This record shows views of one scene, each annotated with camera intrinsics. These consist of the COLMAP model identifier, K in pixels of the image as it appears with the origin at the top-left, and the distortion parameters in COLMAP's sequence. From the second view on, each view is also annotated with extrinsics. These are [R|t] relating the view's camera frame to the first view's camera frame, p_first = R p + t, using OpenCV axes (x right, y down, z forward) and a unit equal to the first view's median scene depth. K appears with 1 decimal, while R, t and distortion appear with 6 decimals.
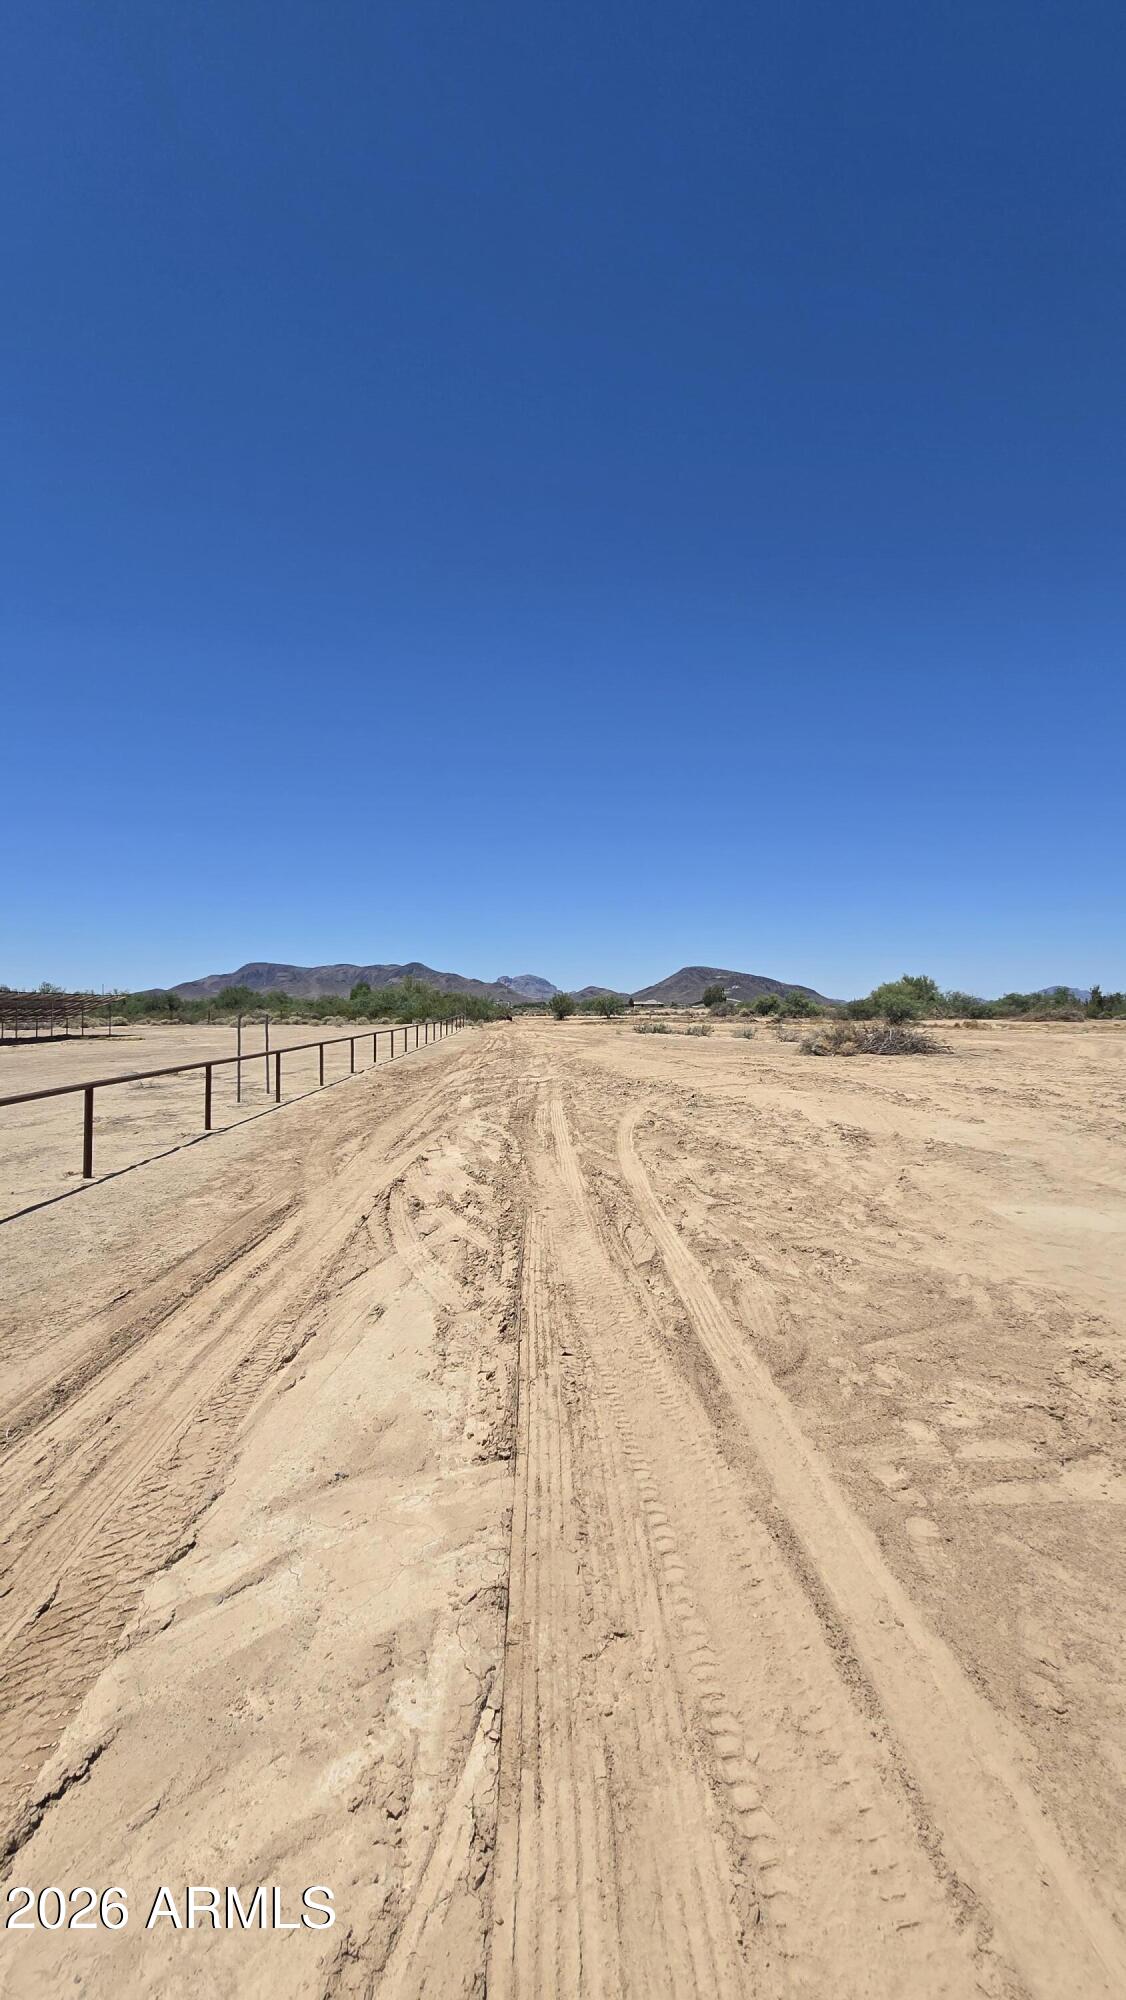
lens RADIAL K [[812.7, 0, 580.7], [0, 812.7, 990.4], [0, 0, 1]] dist [-0.002304, 0.000437]
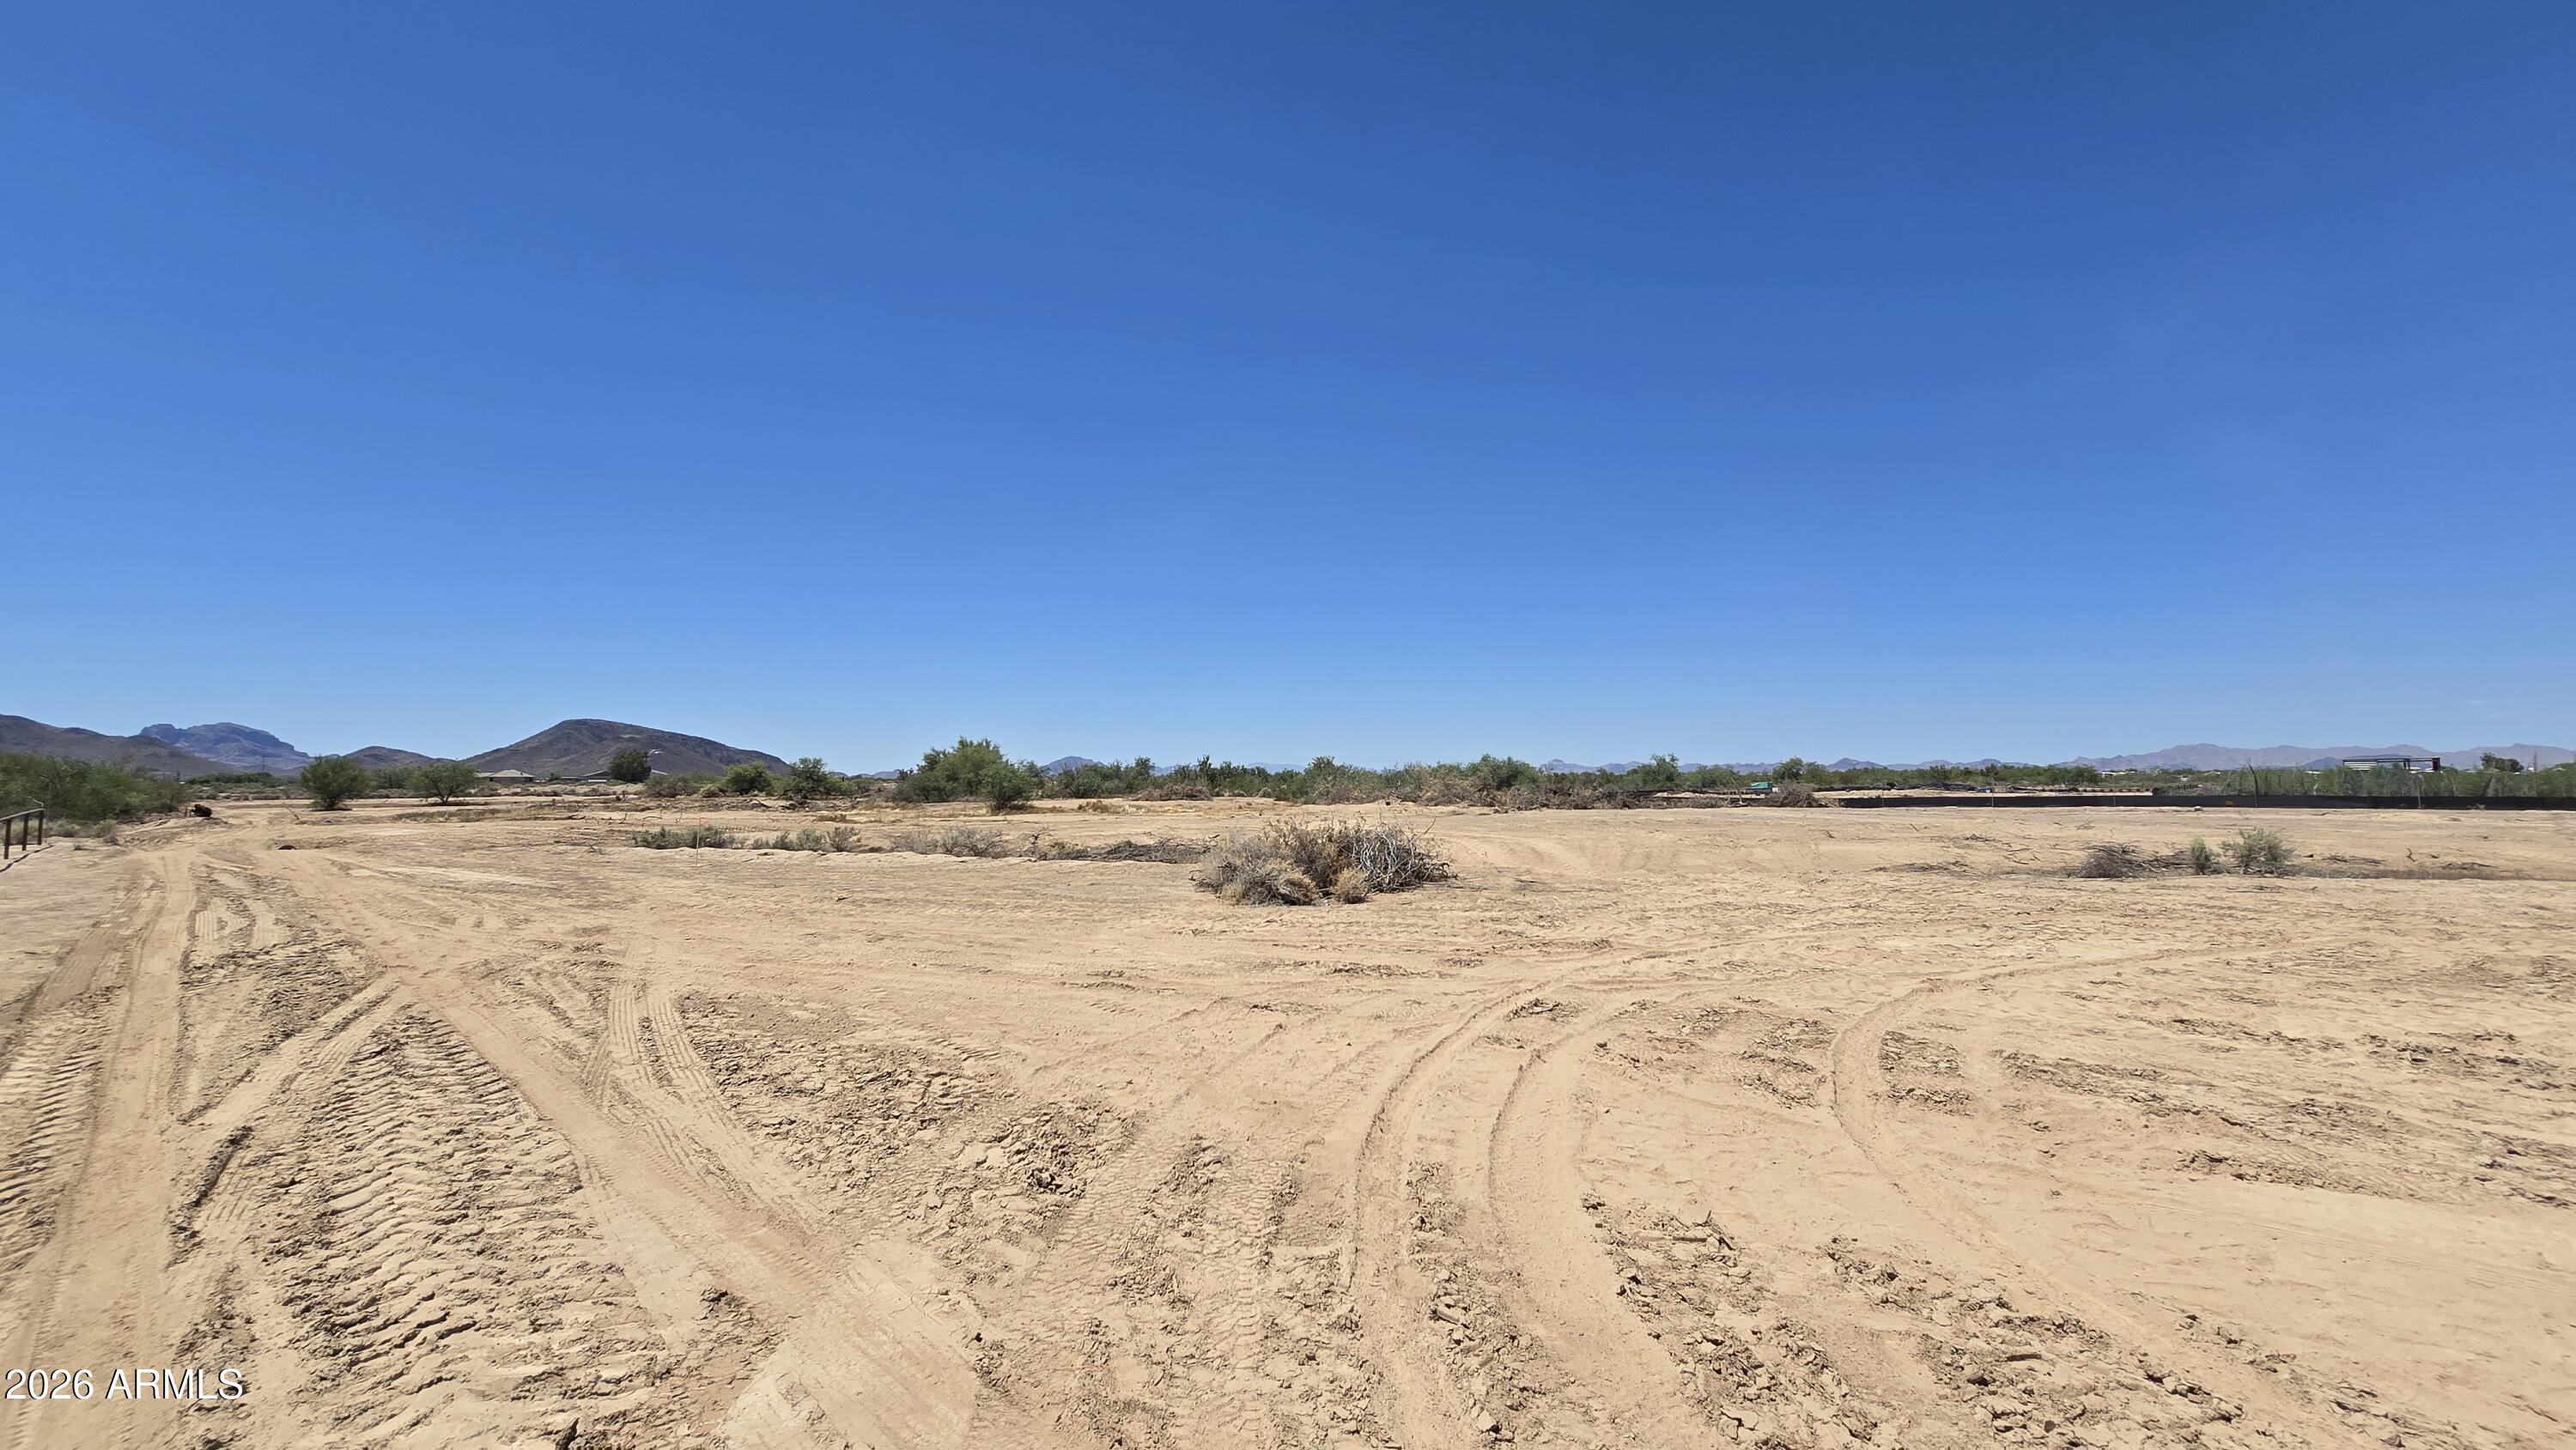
lens RADIAL K [[1046.6, 0, 1278.0], [0, 1046.6, 711.1], [0, 0, 1]] dist [-0.002304, 0.000437]
pose [[0.747494, 0.042115, 0.662932, -0.026834], [-0.011655, 0.998666, -0.050302, 0.001630], [-0.664167, 0.029874, 0.746987, 0.178684]]
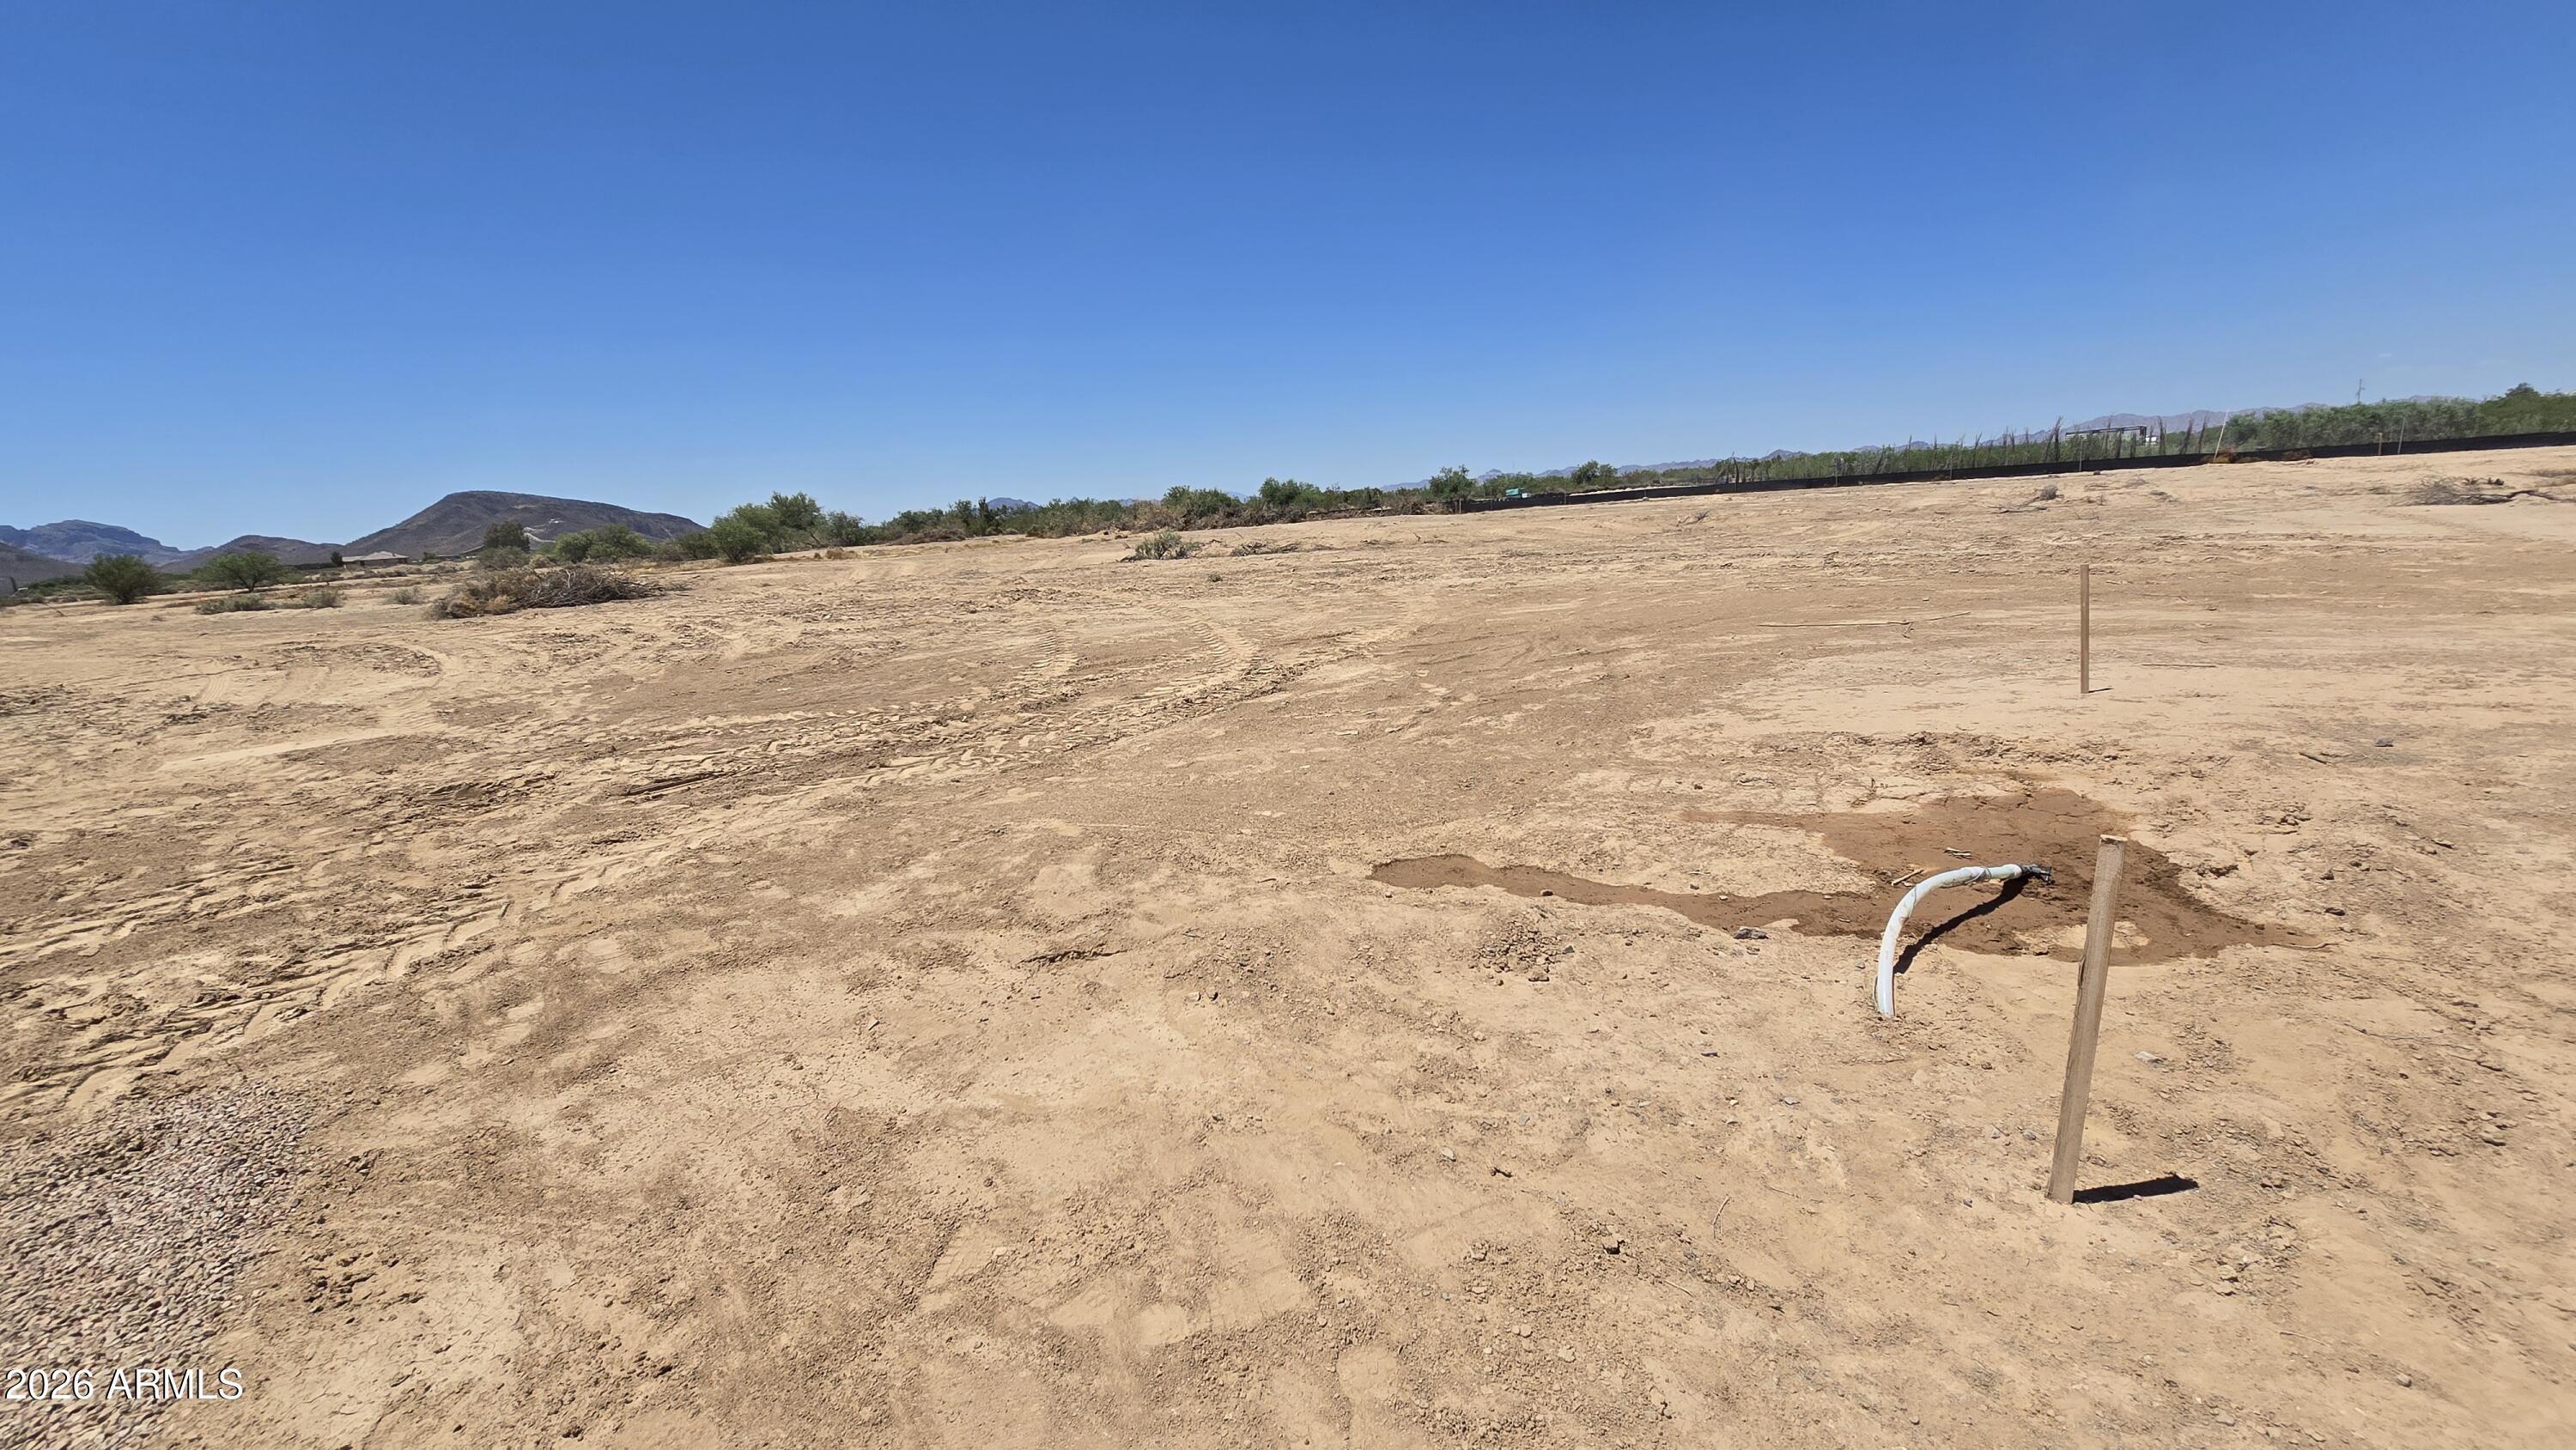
lens RADIAL K [[1046.6, 0, 1280.7], [0, 1046.6, 711.1], [0, 0, 1]] dist [-0.002304, 0.000437]
pose [[0.705015, -0.182817, 0.685224, 0.046086], [0.051126, 0.976791, 0.208004, 0.000802], [-0.707347, -0.111613, 0.697999, -0.065653]]
